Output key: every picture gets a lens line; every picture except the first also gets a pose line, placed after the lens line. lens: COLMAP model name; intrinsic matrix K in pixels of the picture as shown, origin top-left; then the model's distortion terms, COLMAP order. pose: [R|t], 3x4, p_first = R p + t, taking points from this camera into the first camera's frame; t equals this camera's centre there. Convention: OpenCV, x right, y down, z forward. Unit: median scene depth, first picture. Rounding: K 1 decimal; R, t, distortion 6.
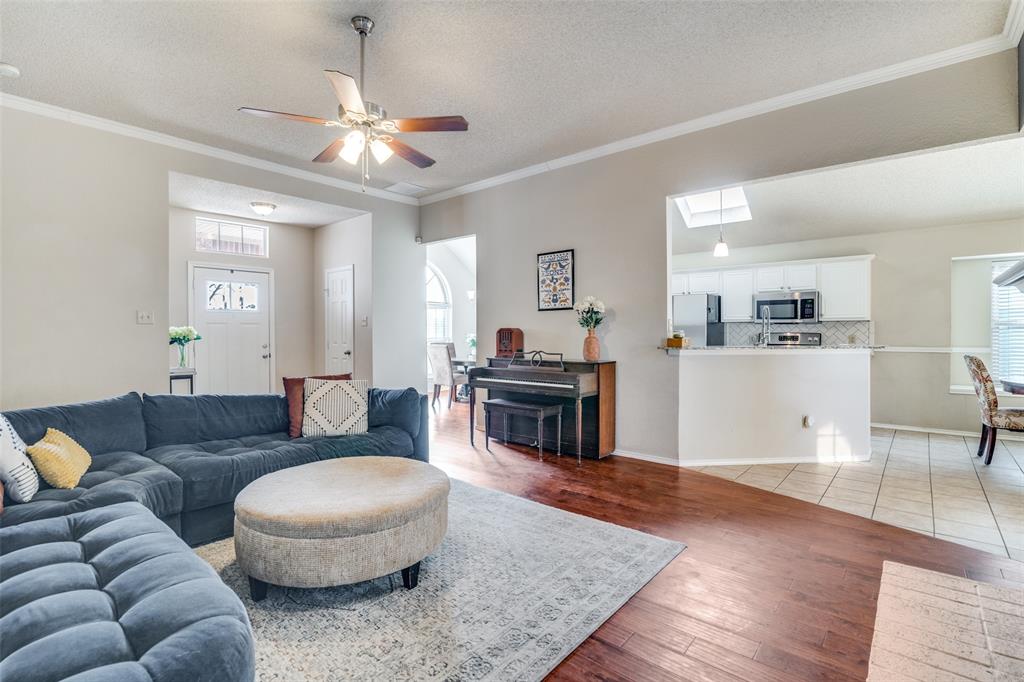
lens RADIAL K [[474.1, 0, 514.6], [0, 474.1, 338.1], [0, 0, 1]] dist [-0.016134, 0.000444]
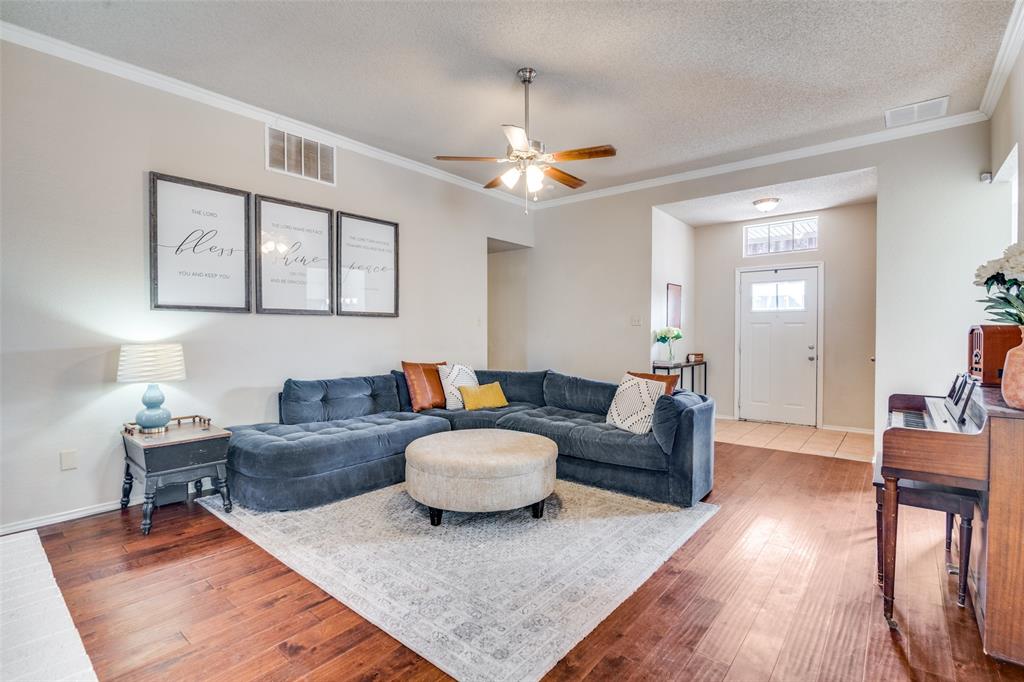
lens RADIAL K [[474.1, 0, 514.6], [0, 474.1, 338.1], [0, 0, 1]] dist [-0.016134, 0.000444]
pose [[0.018187, 0.013619, -0.999742, 0.407205], [-0.013340, 0.999822, 0.013377, -0.005637], [0.999746, 0.013093, 0.018366, 0.441324]]
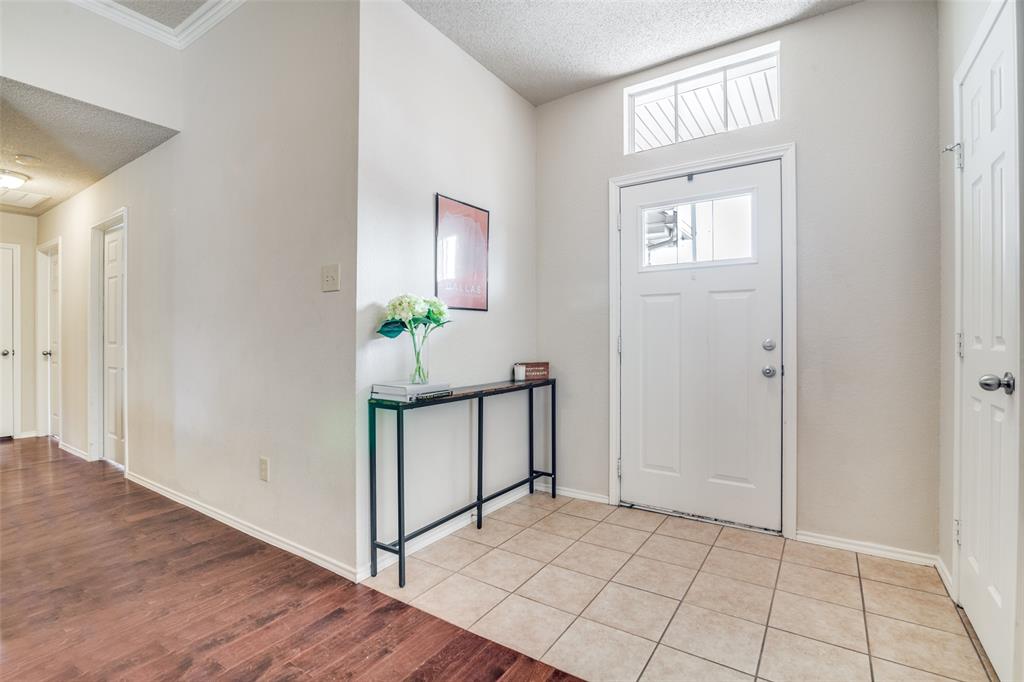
lens RADIAL K [[474.1, 0, 514.6], [0, 474.1, 338.1], [0, 0, 1]] dist [-0.016134, 0.000444]
pose [[0.125868, 0.002495, -0.992044, -0.180489], [-0.008562, 0.999962, 0.001429, 0.012487], [0.992010, 0.008314, 0.125885, 0.803917]]
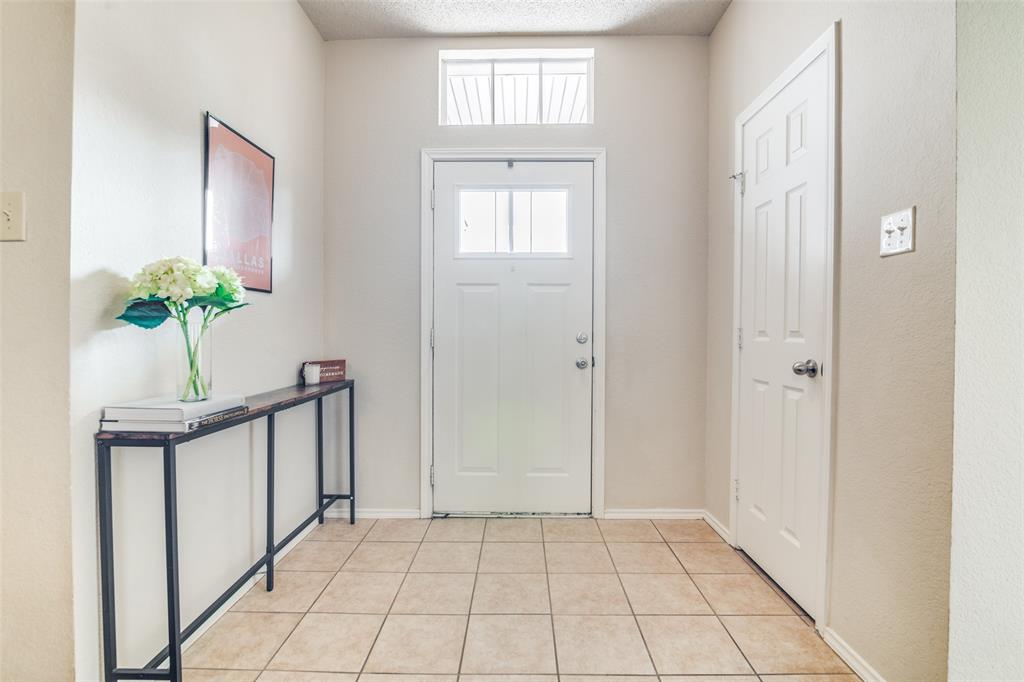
lens RADIAL K [[474.1, 0, 514.6], [0, 474.1, 338.1], [0, 0, 1]] dist [-0.016134, 0.000444]
pose [[0.644623, 0.016445, -0.764324, -0.273087], [-0.013477, 0.999858, 0.010147, 0.013760], [0.764382, 0.003760, 0.644752, 0.748222]]
